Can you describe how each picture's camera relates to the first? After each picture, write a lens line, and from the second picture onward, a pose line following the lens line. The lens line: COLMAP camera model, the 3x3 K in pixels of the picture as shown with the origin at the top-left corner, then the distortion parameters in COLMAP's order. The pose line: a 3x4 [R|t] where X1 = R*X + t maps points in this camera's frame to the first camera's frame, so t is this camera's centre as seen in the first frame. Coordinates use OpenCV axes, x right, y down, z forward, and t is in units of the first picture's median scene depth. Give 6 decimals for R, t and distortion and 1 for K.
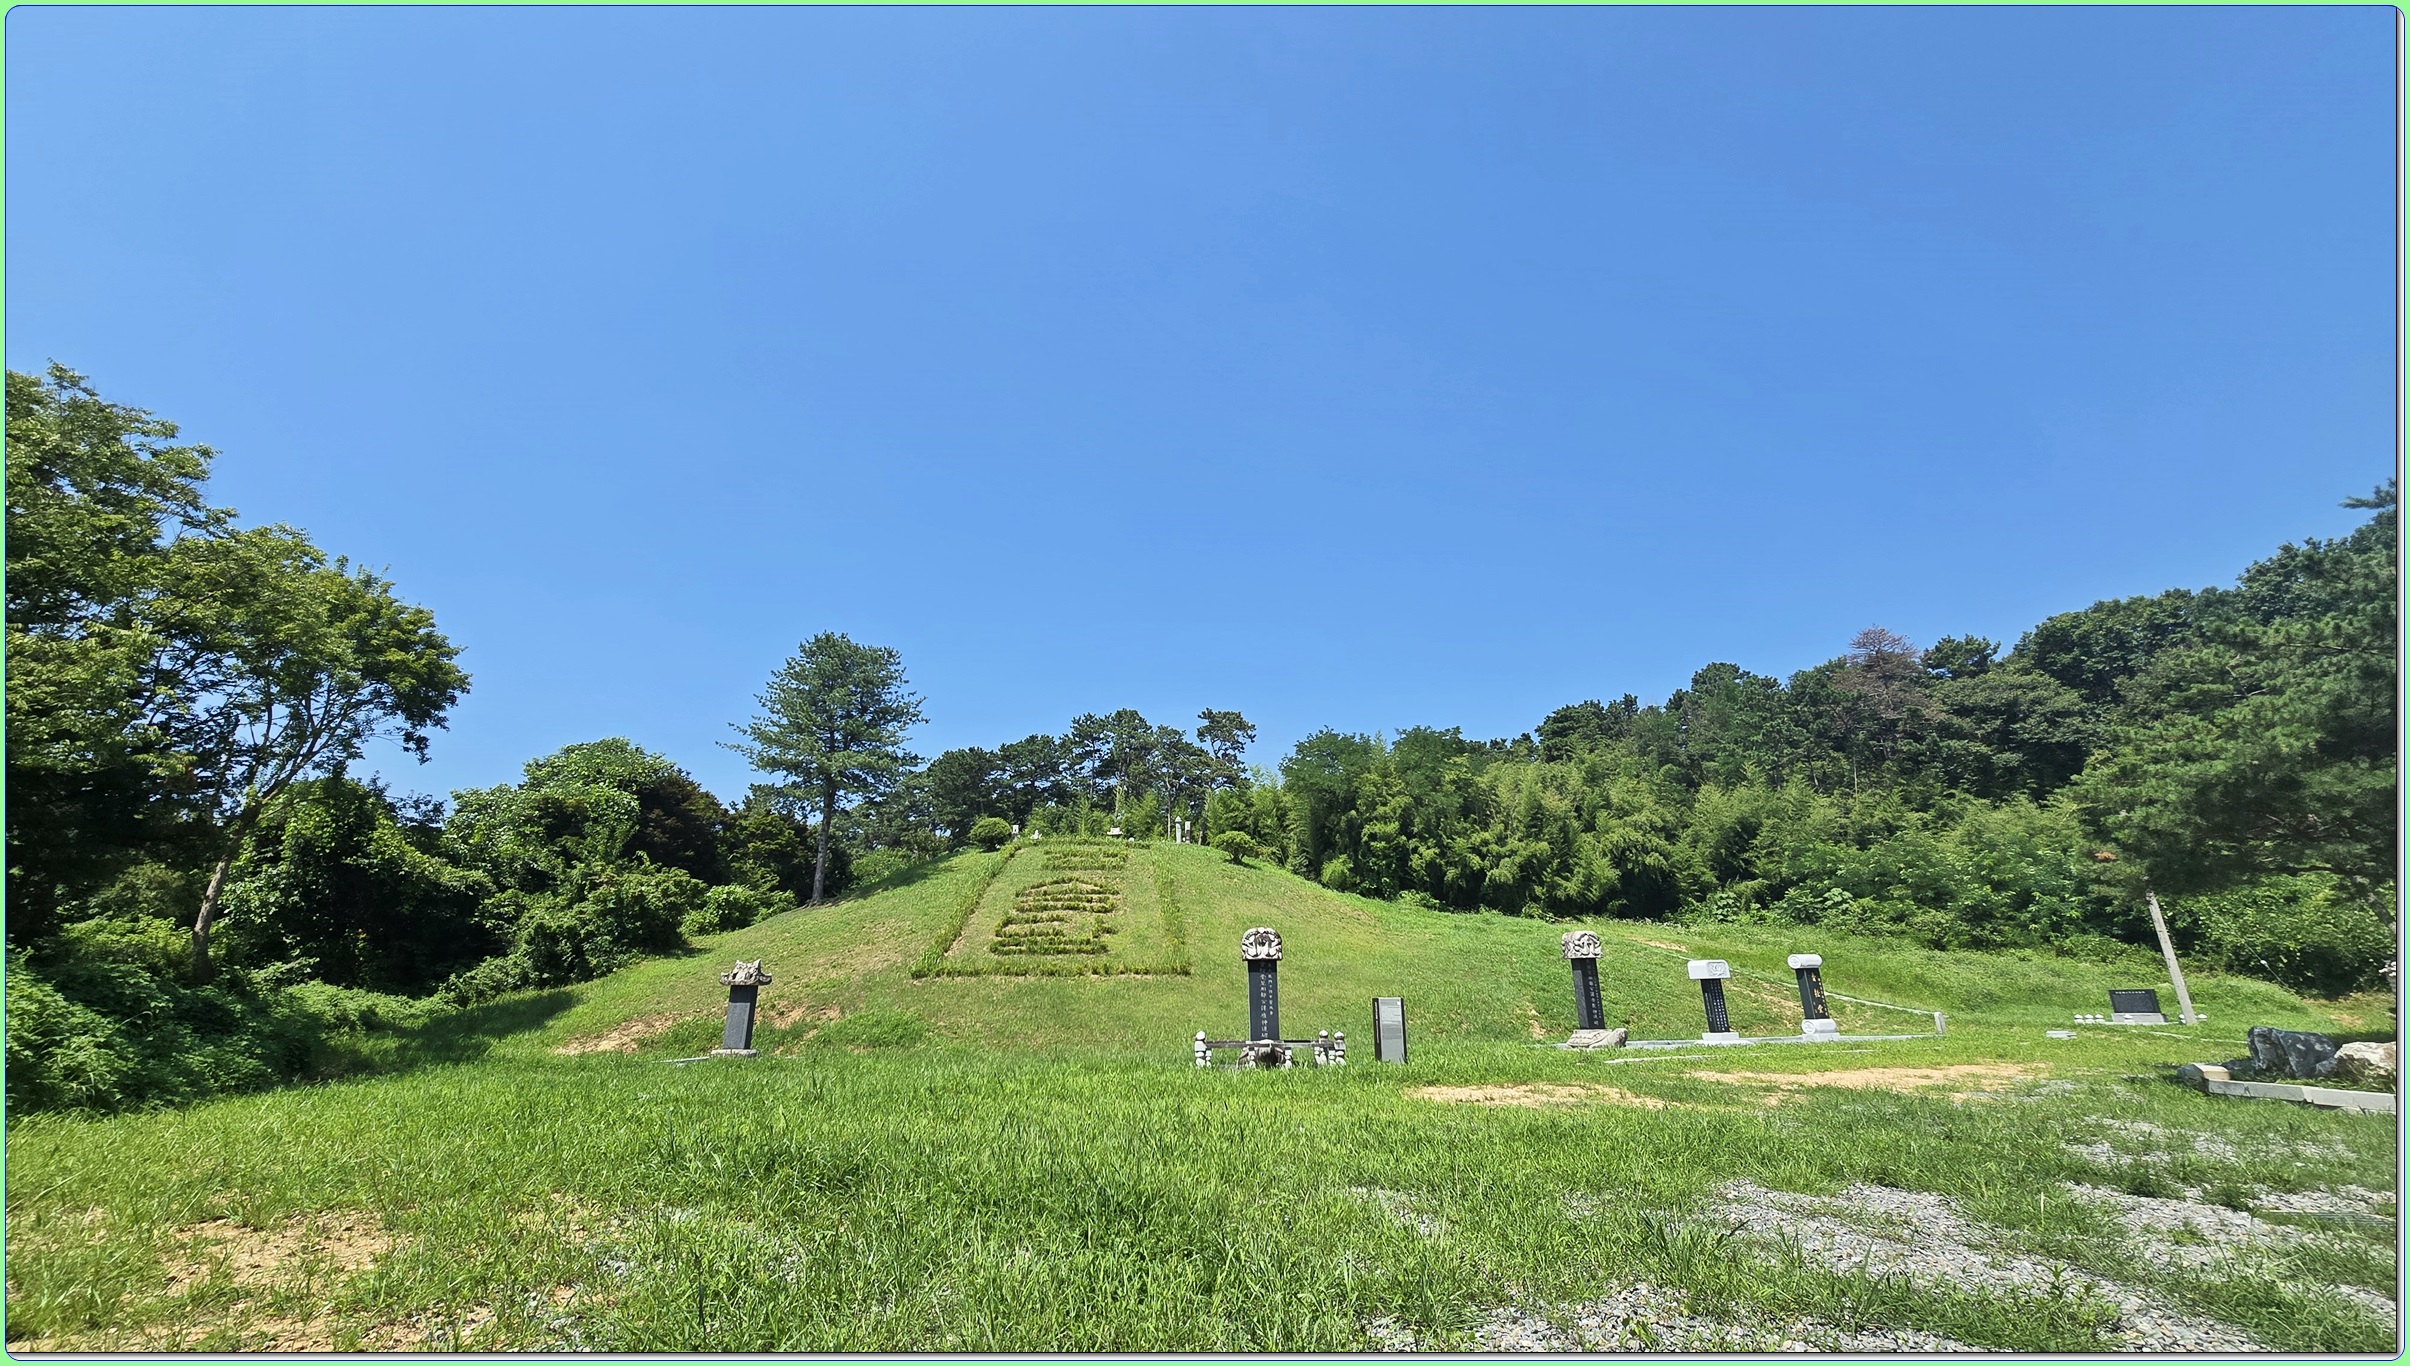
lens RADIAL K [[982.7, 0, 1193.1], [0, 982.7, 686.3], [0, 0, 1]] dist [-0.000210, 0.000719]
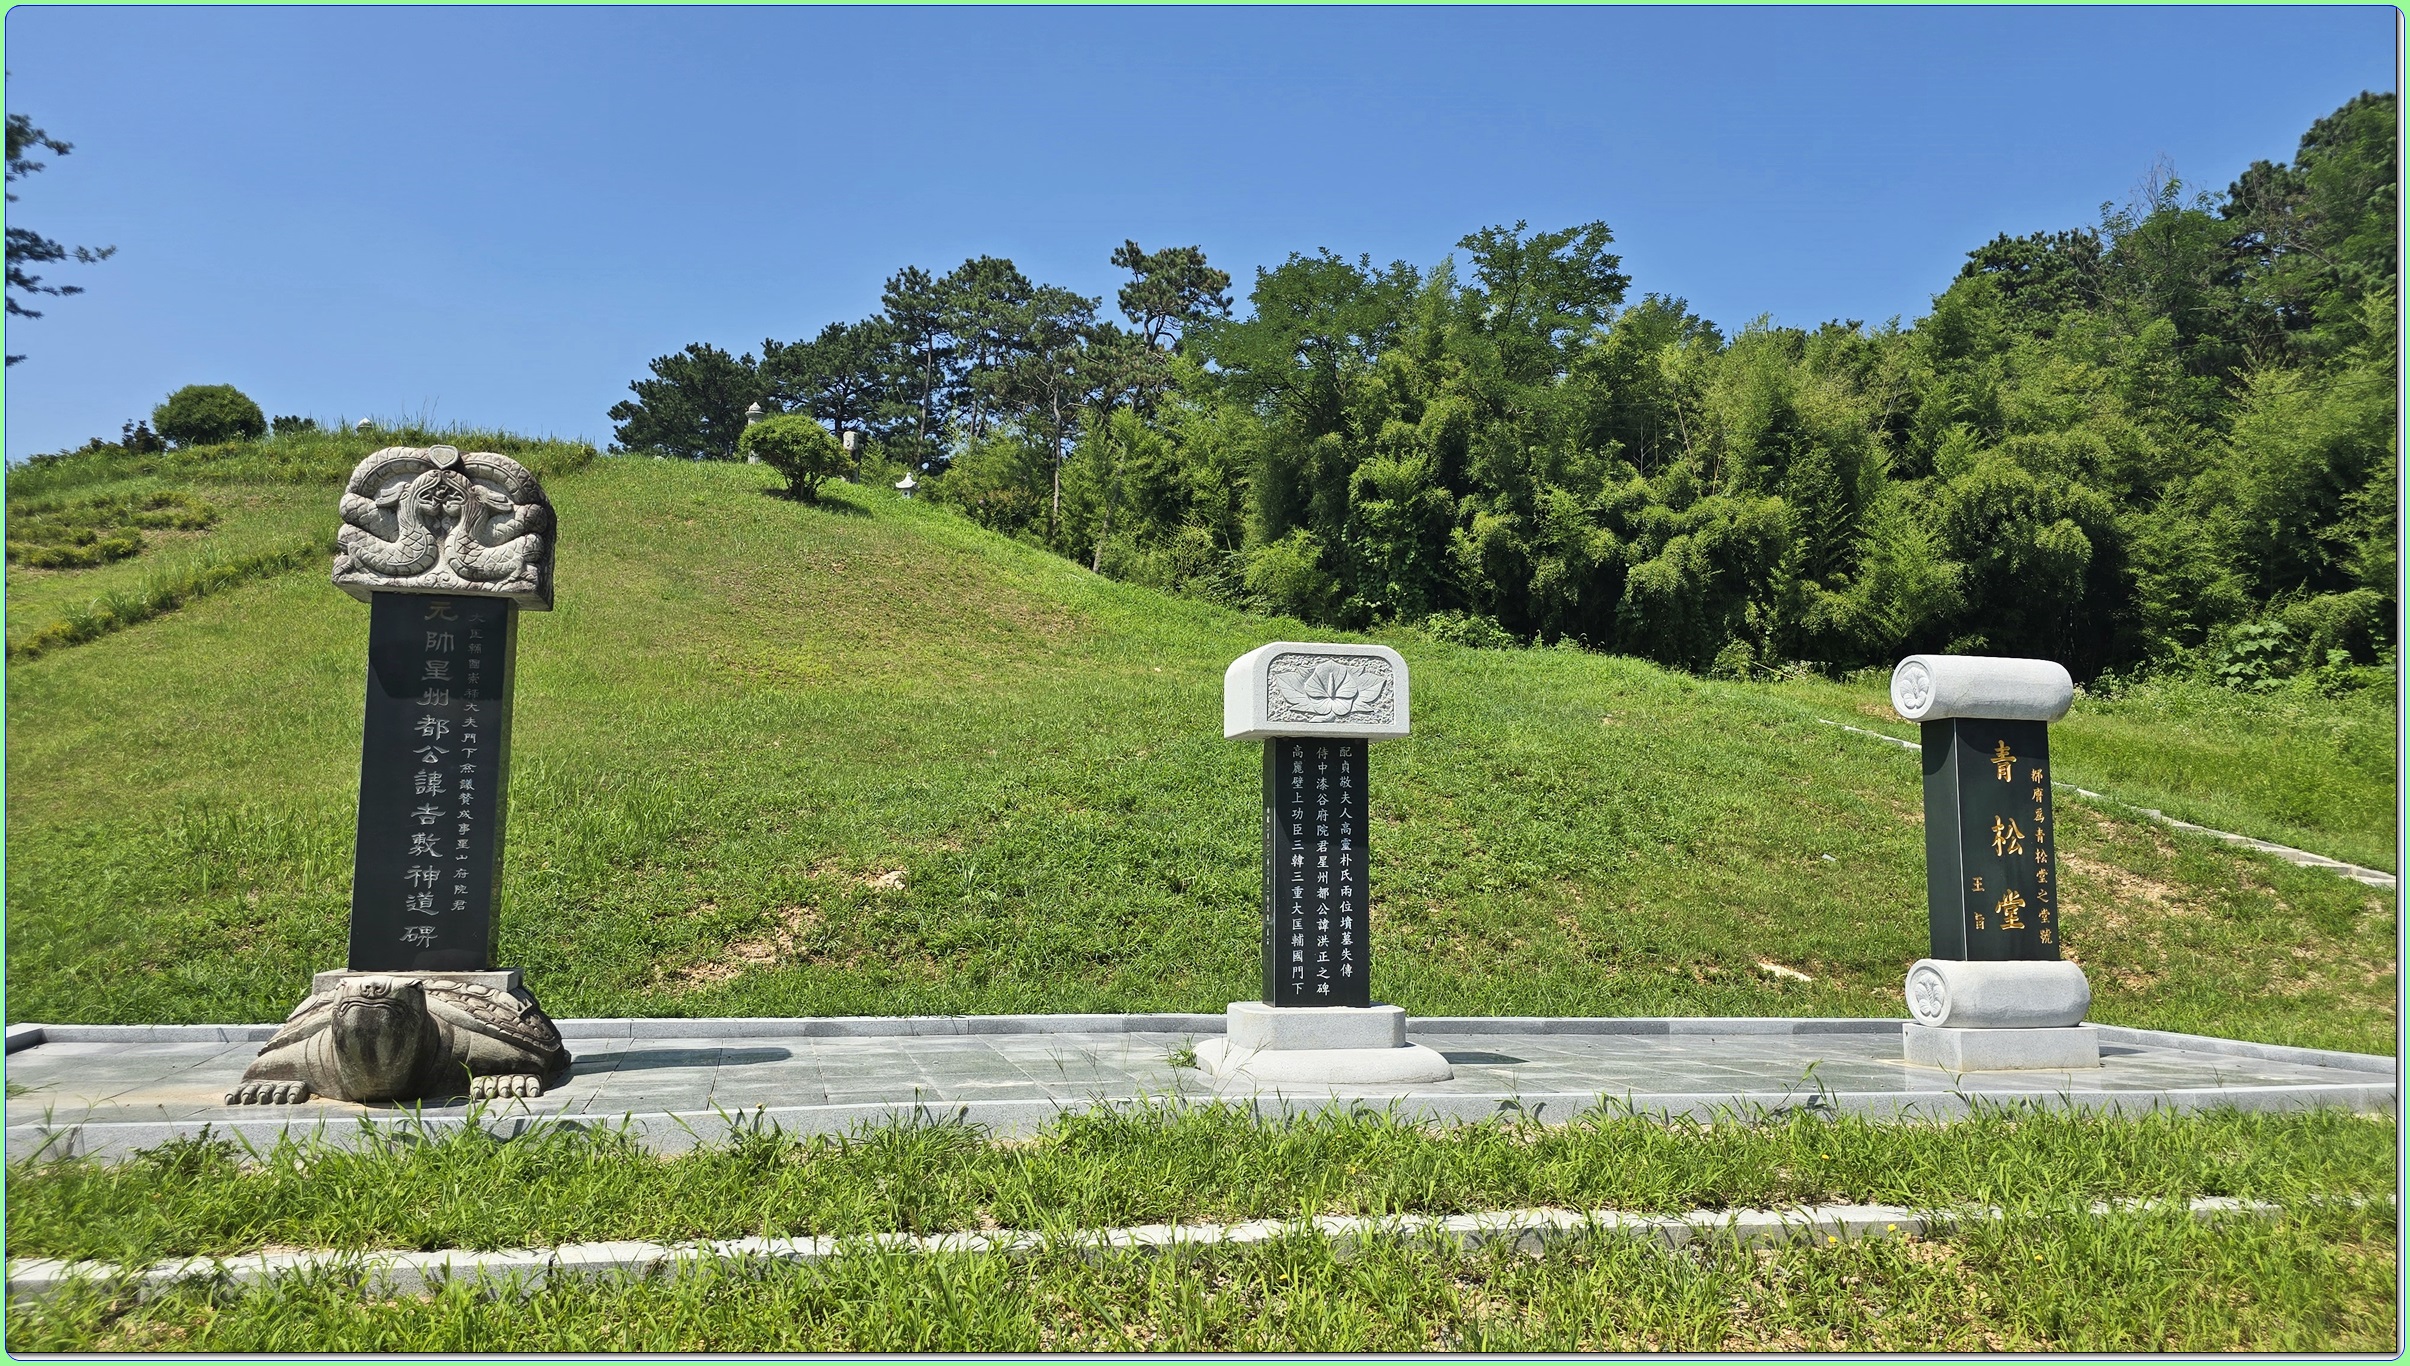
lens RADIAL K [[1613.3, 0, 1205.0], [0, 1613.3, 683.0], [0, 0, 1]] dist [0.082552, -0.082650]
pose [[0.986434, 0.015358, -0.163439, 0.224946], [0.018549, 0.978810, 0.203929, 0.088251], [0.163107, -0.204194, 0.965246, 0.276277]]
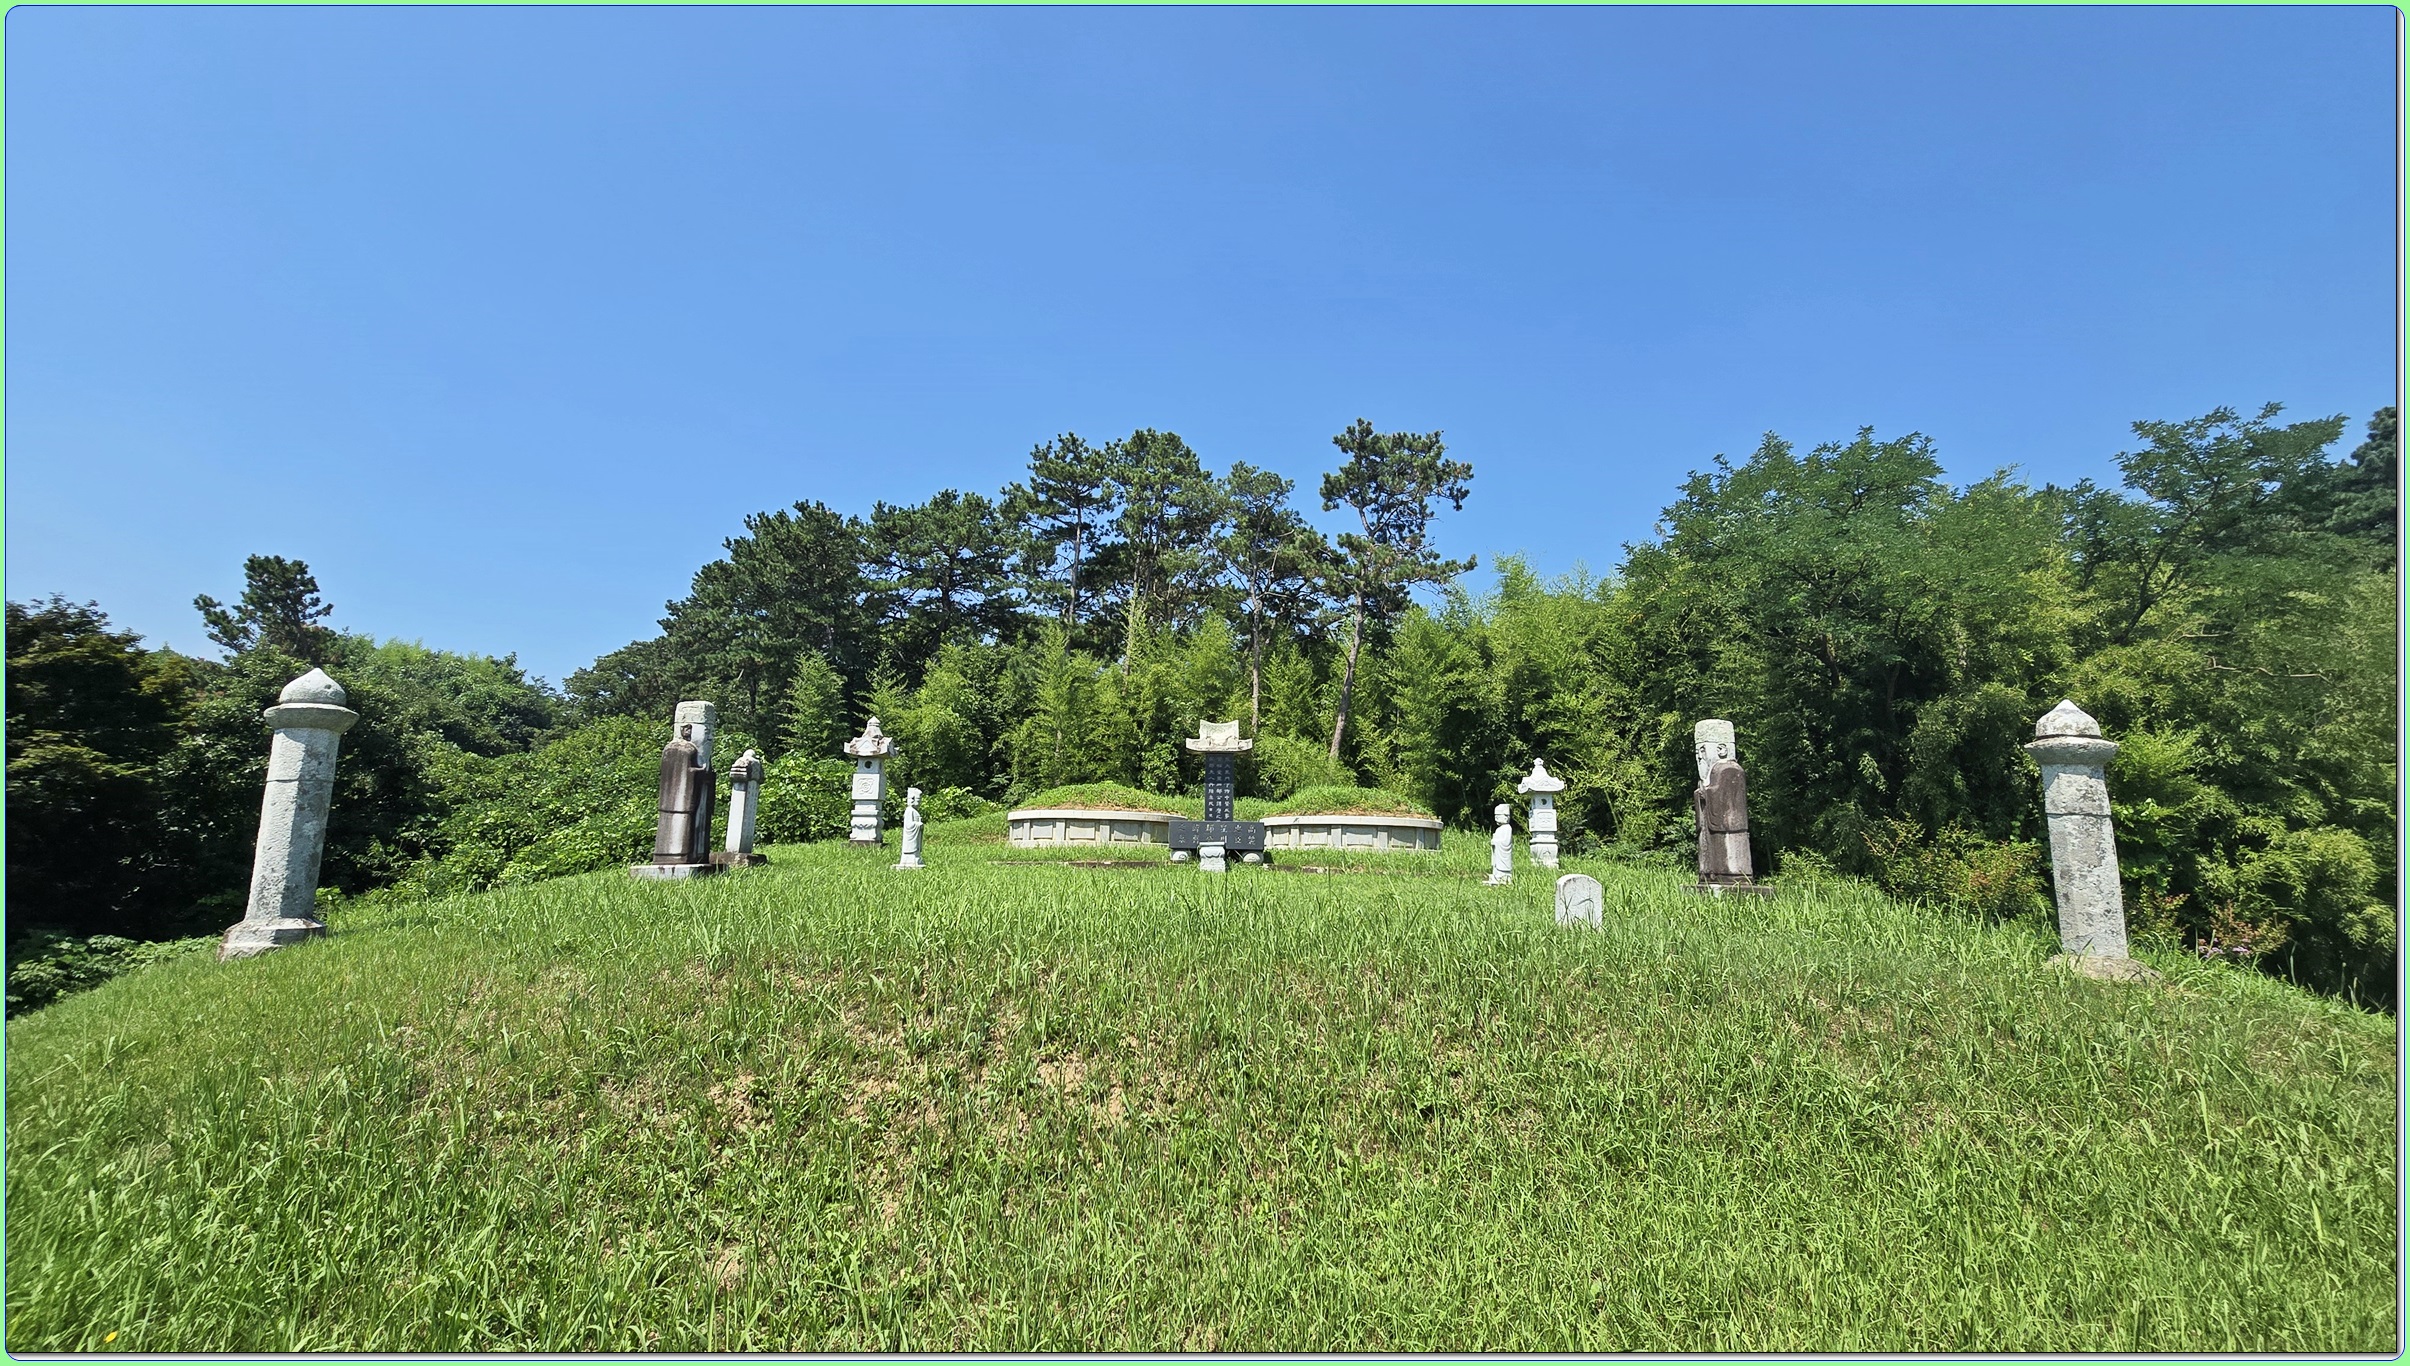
lens RADIAL K [[983.0, 0, 1193.2], [0, 983.0, 686.3], [0, 0, 1]] dist [0.000192, -0.000217]
pose [[0.998080, 0.042204, 0.045327, -0.087571], [-0.048424, 0.988055, 0.146296, 0.094360], [-0.038611, -0.148210, 0.988202, 0.720448]]
